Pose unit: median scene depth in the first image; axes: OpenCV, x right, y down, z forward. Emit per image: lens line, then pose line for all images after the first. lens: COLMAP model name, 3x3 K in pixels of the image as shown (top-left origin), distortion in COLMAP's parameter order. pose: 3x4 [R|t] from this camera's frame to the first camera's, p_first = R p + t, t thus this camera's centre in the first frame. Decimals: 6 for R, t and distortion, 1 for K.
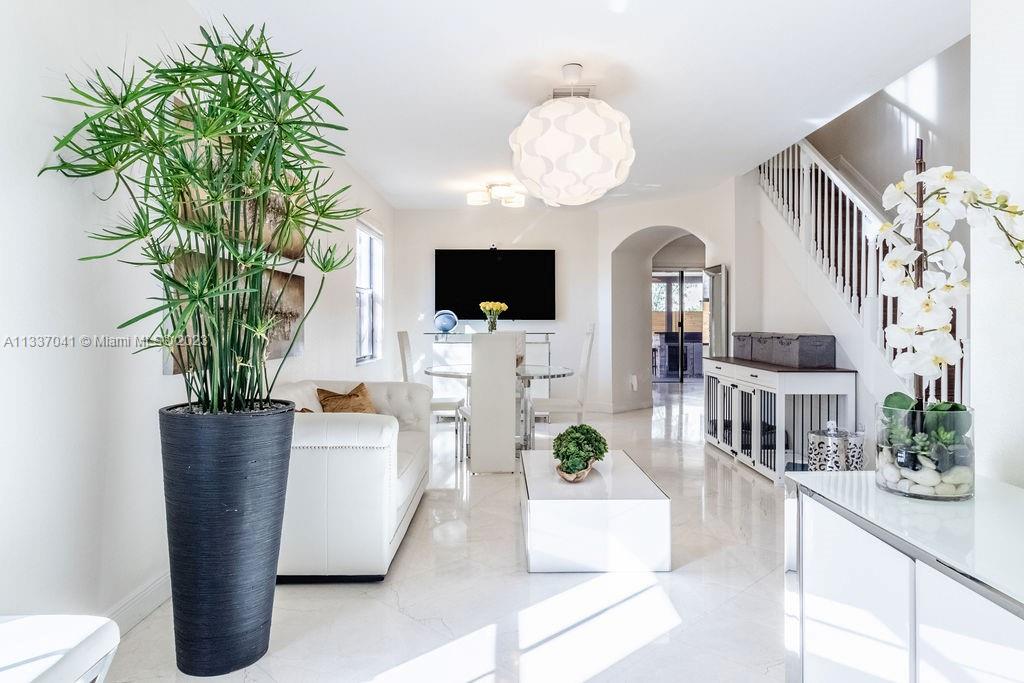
lens RADIAL K [[662.4, 0, 511.2], [0, 662.4, 319.0], [0, 0, 1]] dist [-0.001922, -0.000935]
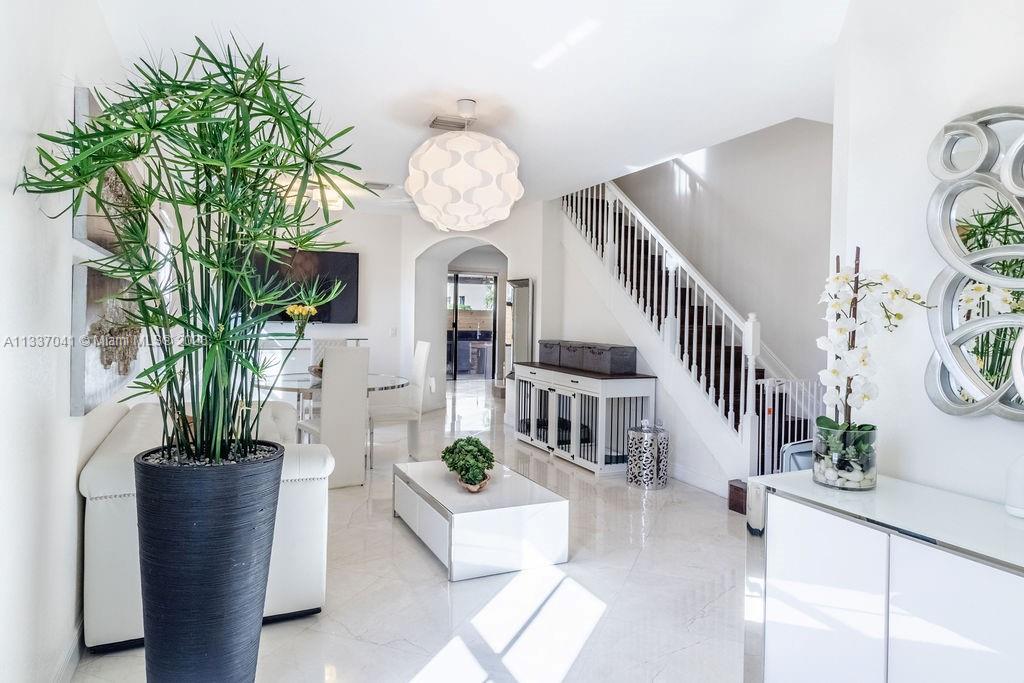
lens RADIAL K [[669.2, 0, 513.0], [0, 669.2, 313.4], [0, 0, 1]] dist [-0.001285, -0.000933]
pose [[0.906976, 0.014467, 0.420934, -0.250822], [-0.018691, 0.999808, 0.005909, -0.042352], [-0.420767, -0.013227, 0.907072, -0.010291]]
